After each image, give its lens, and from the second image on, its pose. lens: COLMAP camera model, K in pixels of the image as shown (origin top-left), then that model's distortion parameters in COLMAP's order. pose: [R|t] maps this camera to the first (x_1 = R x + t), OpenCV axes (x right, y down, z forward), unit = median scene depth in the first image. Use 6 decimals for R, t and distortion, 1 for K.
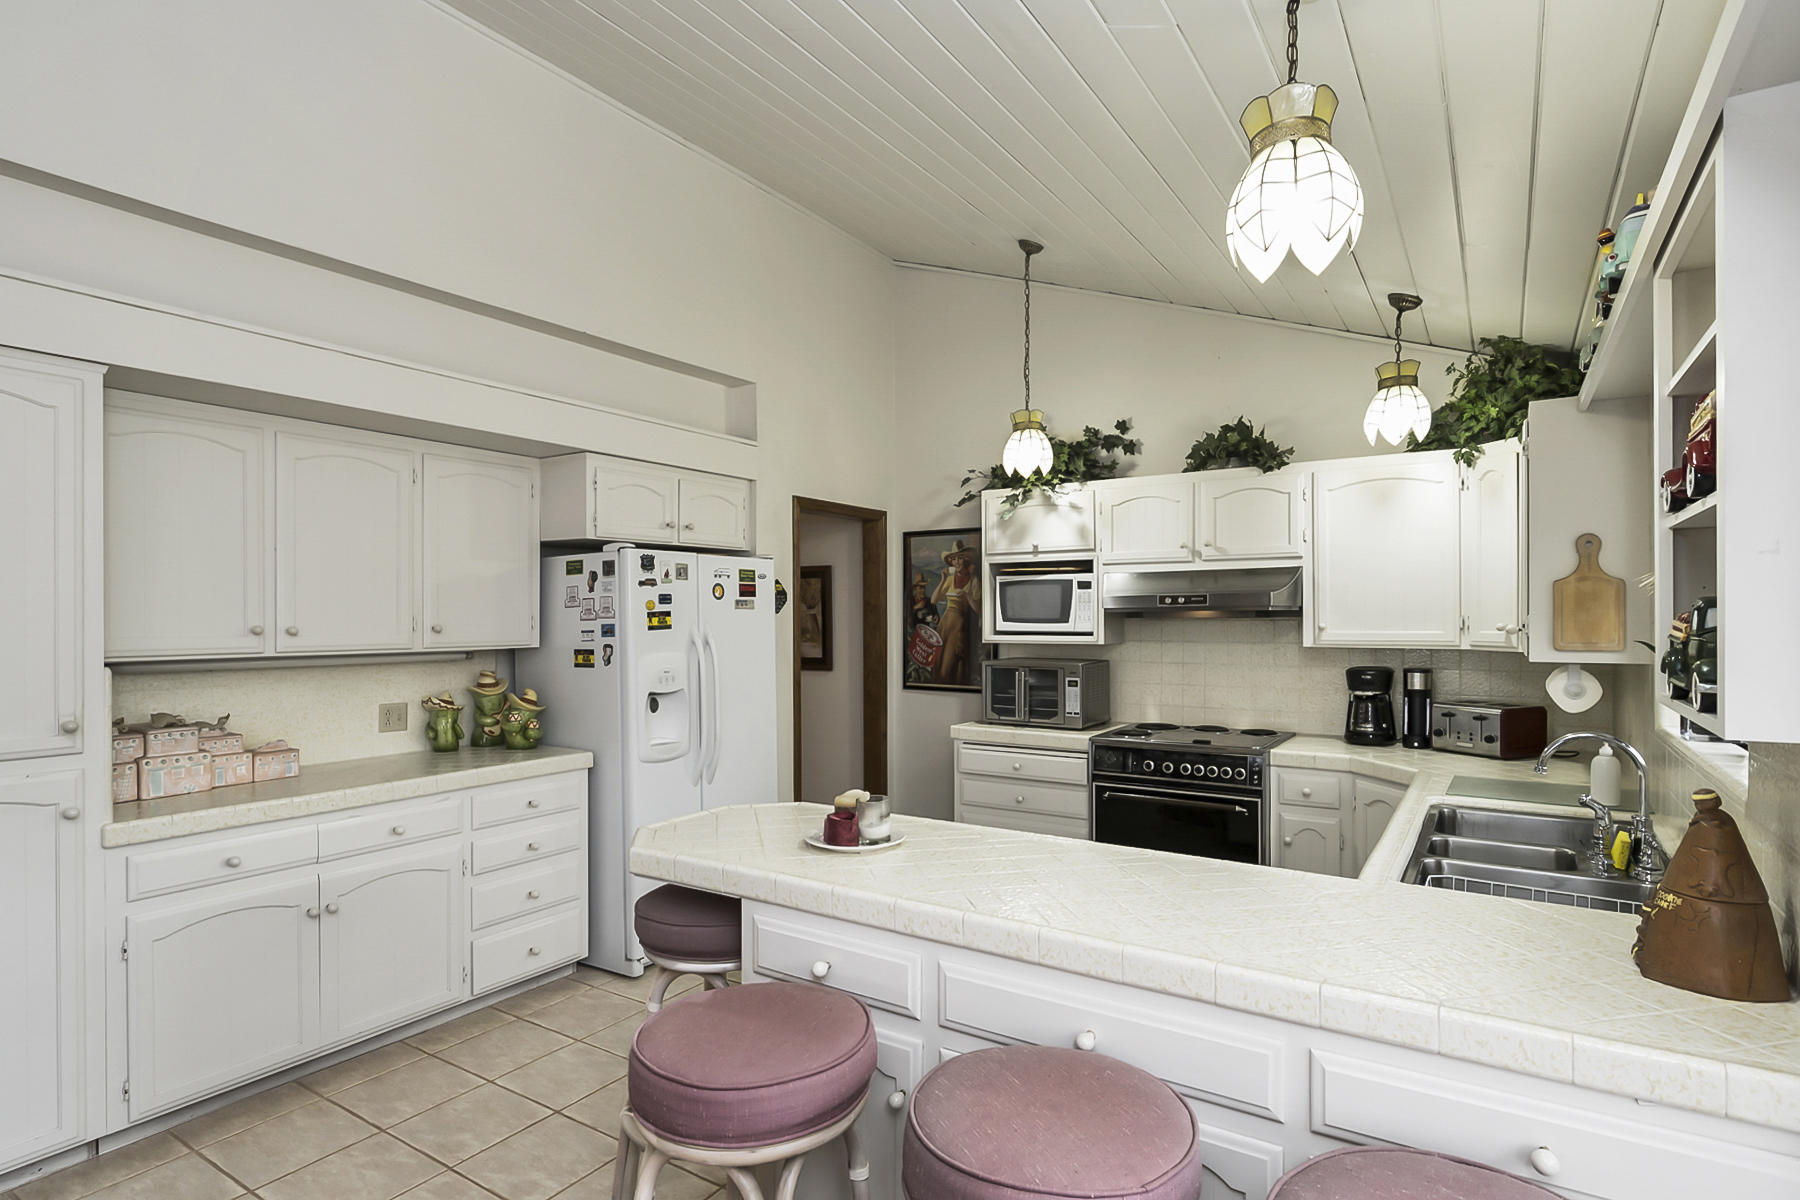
lens RADIAL K [[926.0, 0, 903.5], [0, 926.0, 630.0], [0, 0, 1]] dist [0.000295, -0.000020]
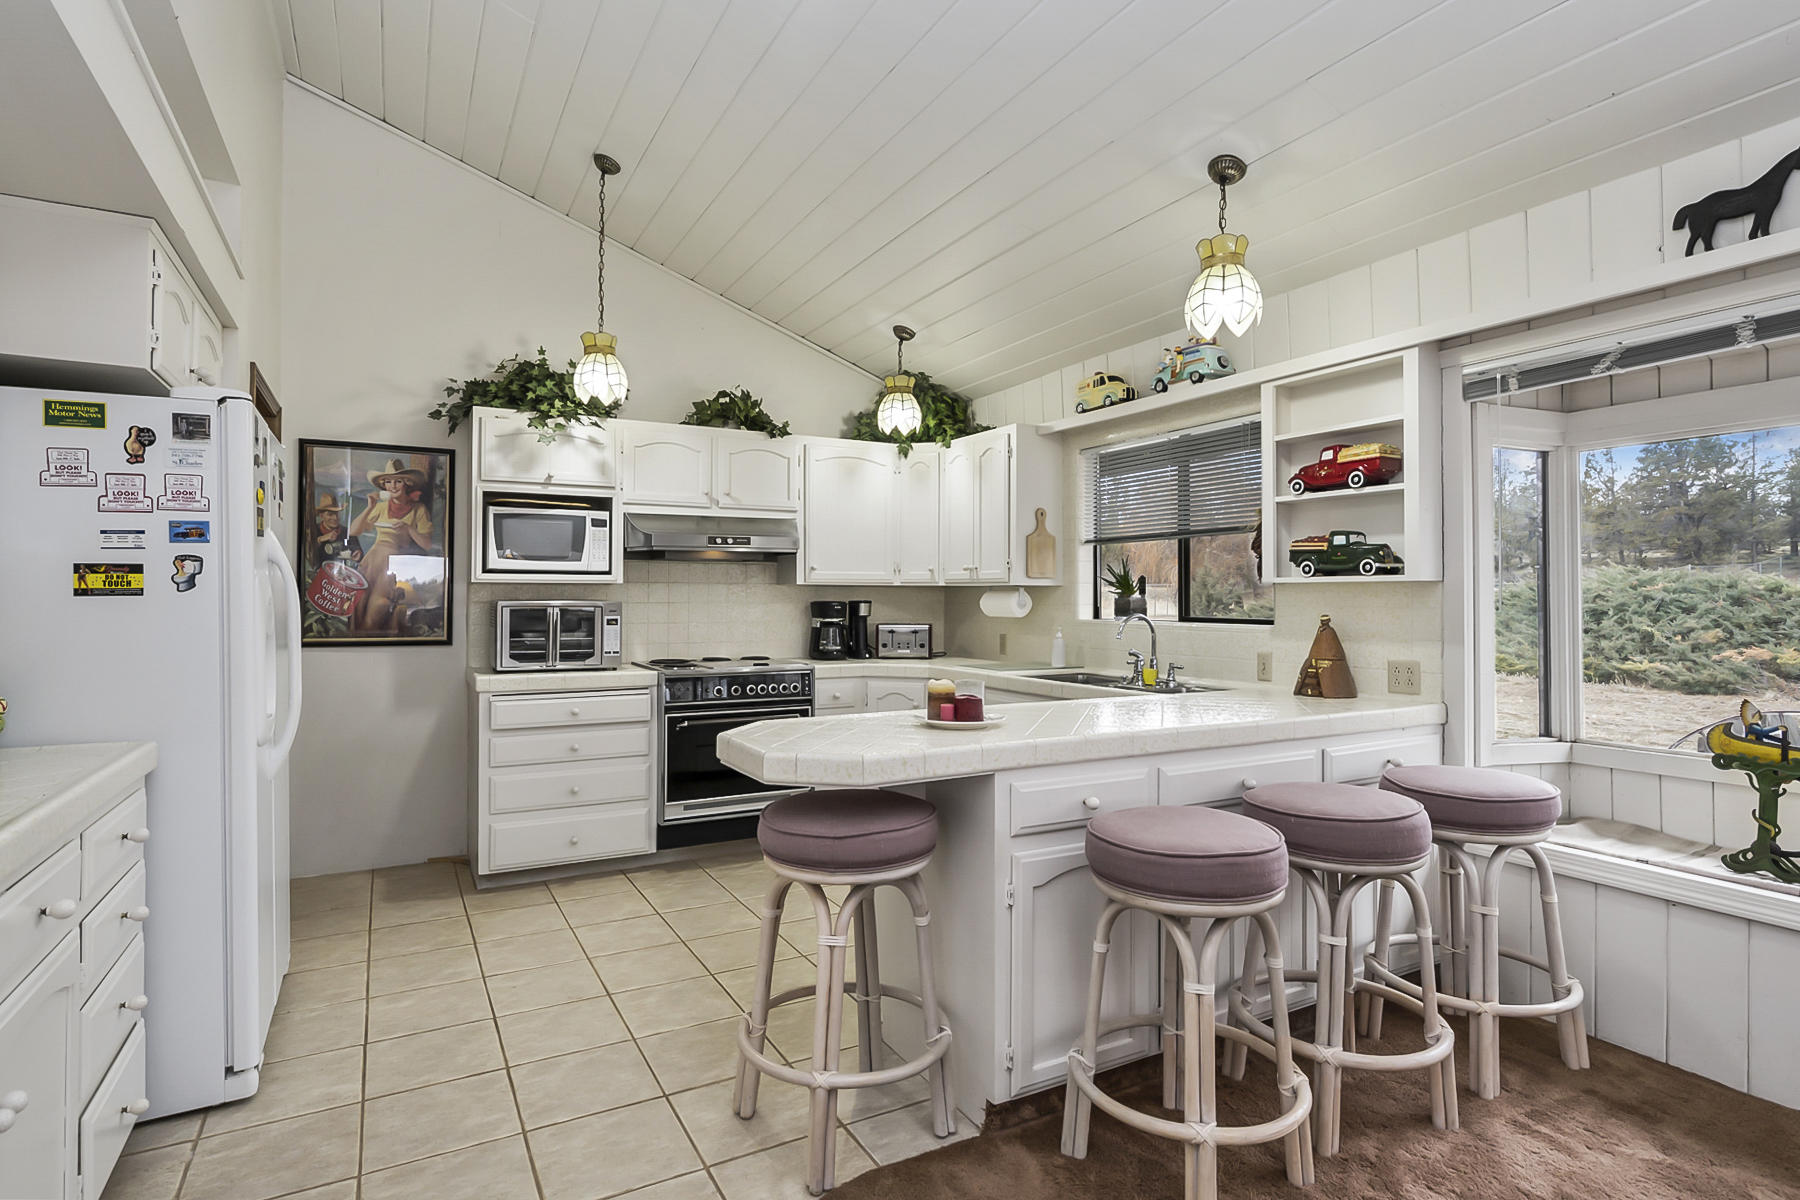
lens RADIAL K [[918.0, 0, 900.0], [0, 918.0, 600.0], [0, 0, 1]] dist [-0.004875, -0.000516]
pose [[0.470279, 0.002597, 0.882514, -0.549991], [0.010359, 0.999911, -0.008463, 0.047587], [-0.882457, 0.013122, 0.470210, 0.286462]]
